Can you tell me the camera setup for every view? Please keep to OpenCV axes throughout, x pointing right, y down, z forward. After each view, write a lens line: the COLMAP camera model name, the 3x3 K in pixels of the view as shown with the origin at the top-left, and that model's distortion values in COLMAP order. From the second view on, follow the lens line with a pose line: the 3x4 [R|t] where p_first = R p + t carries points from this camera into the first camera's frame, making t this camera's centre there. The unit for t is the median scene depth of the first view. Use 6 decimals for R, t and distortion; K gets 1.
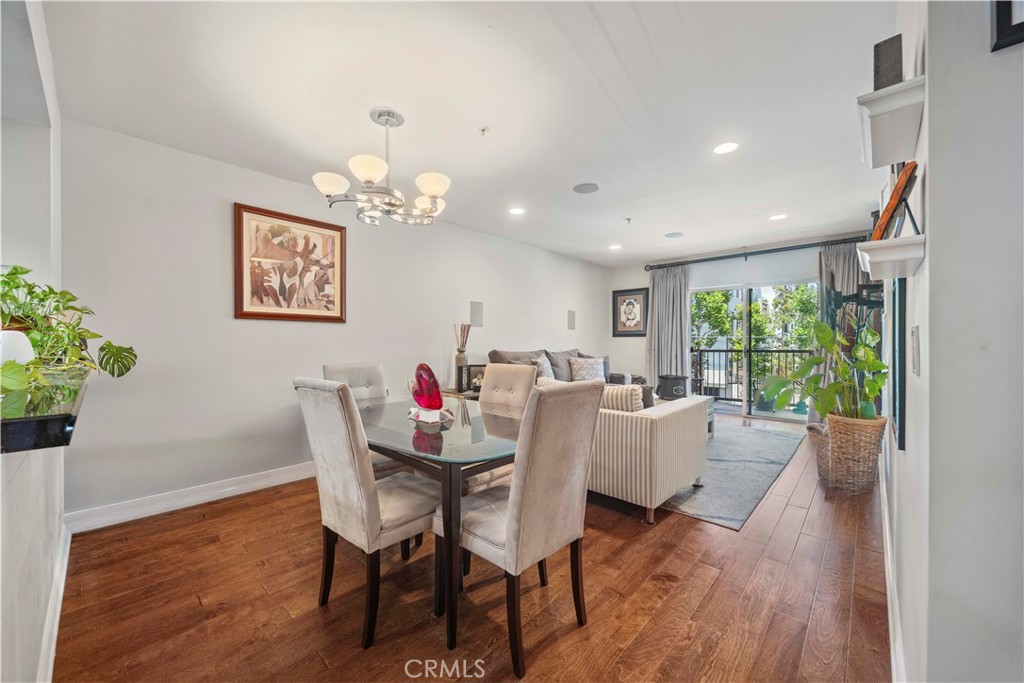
lens RADIAL K [[385.9, 0, 526.7], [0, 385.9, 346.1], [0, 0, 1]] dist [0.000789, 0.000080]
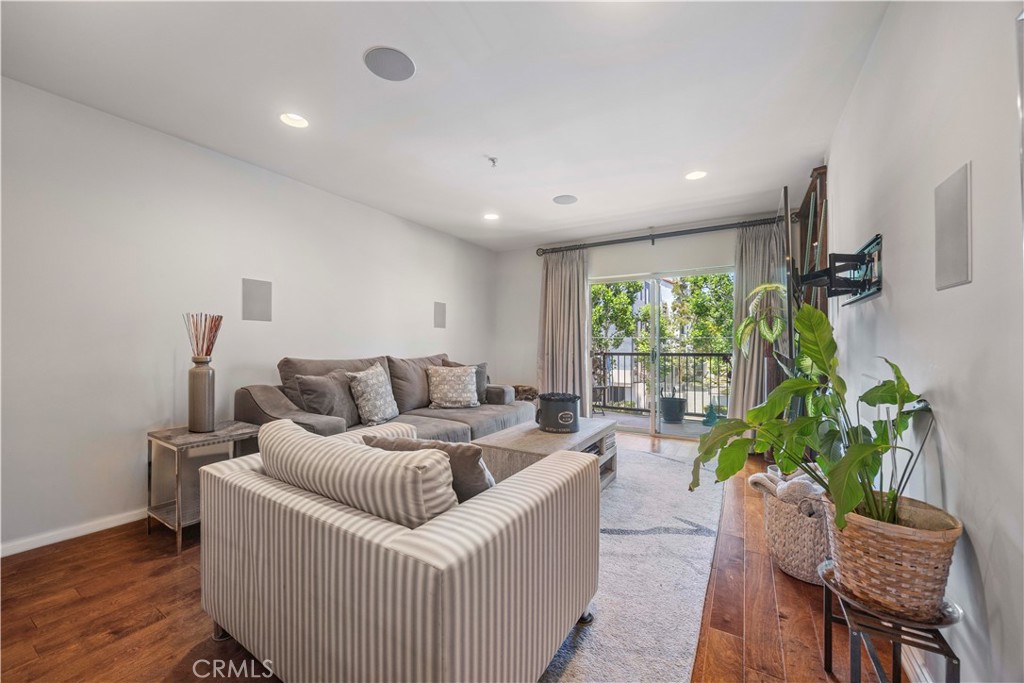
lens RADIAL K [[392.7, 0, 512.0], [0, 392.7, 341.5], [0, 0, 1]] dist [-0.000357, -0.000045]
pose [[0.983554, 0.000821, 0.180612, 0.109149], [0.001540, 0.999915, -0.012932, -0.005534], [-0.180607, 0.012997, 0.983469, 0.210847]]
